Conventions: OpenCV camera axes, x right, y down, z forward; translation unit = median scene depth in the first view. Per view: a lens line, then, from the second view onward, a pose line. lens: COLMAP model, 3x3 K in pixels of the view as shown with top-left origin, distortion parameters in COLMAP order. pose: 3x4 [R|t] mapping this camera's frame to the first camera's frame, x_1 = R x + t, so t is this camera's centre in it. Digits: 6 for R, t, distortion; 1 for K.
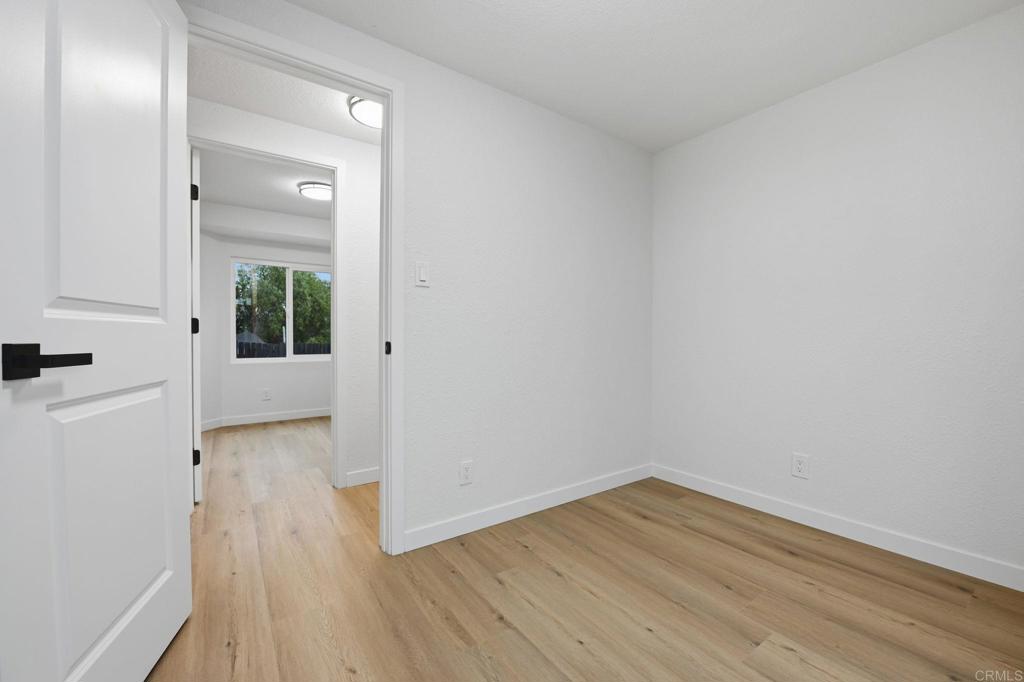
lens RADIAL K [[419.3, 0, 517.3], [0, 419.3, 343.5], [0, 0, 1]] dist [-0.022896, 0.000696]
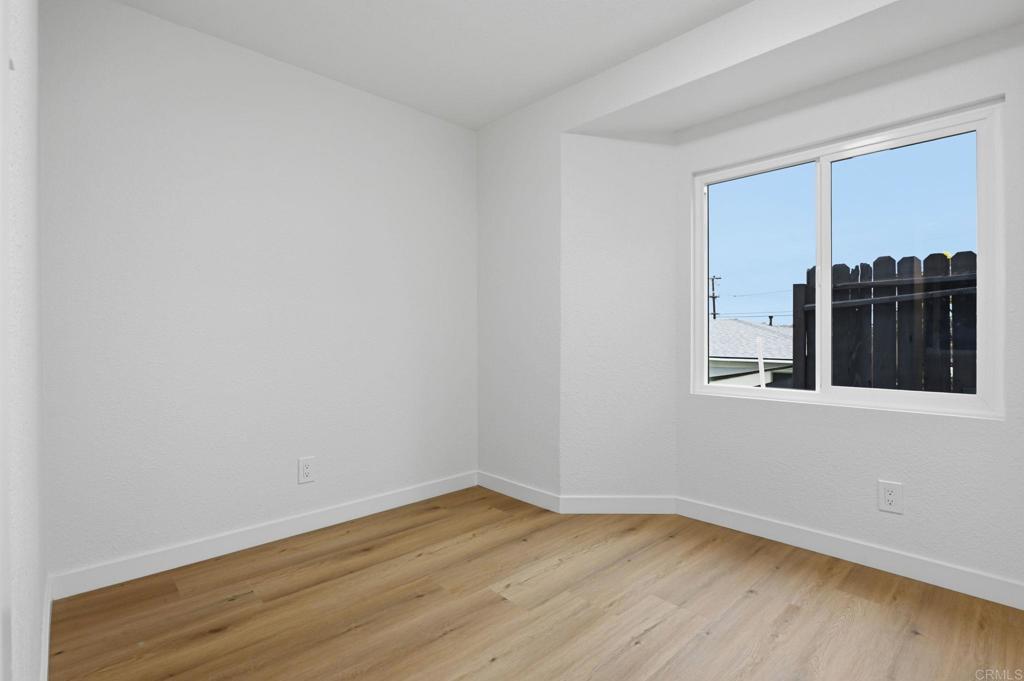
lens RADIAL K [[481.3, 0, 511.2], [0, 481.3, 336.8], [0, 0, 1]] dist [-0.002177, -0.000577]
pose [[-0.128914, -0.008508, 0.991619, -0.565031], [0.010869, 0.999891, 0.009992, -0.011672], [-0.991596, 0.012066, -0.128808, 0.867114]]
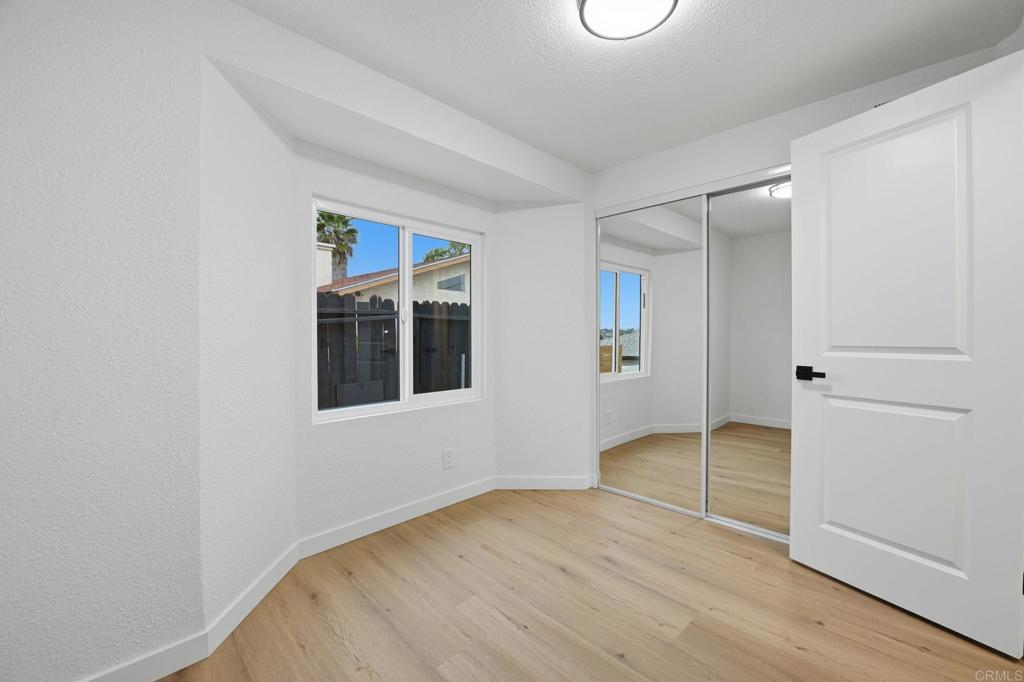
lens RADIAL K [[419.3, 0, 506.4], [0, 419.3, 338.6], [0, 0, 1]] dist [-0.022896, 0.000696]
pose [[-0.987986, -0.002368, -0.154523, 0.440721], [-0.005005, 0.999848, 0.016680, -0.088719], [0.154460, 0.017253, -0.987848, 1.405901]]
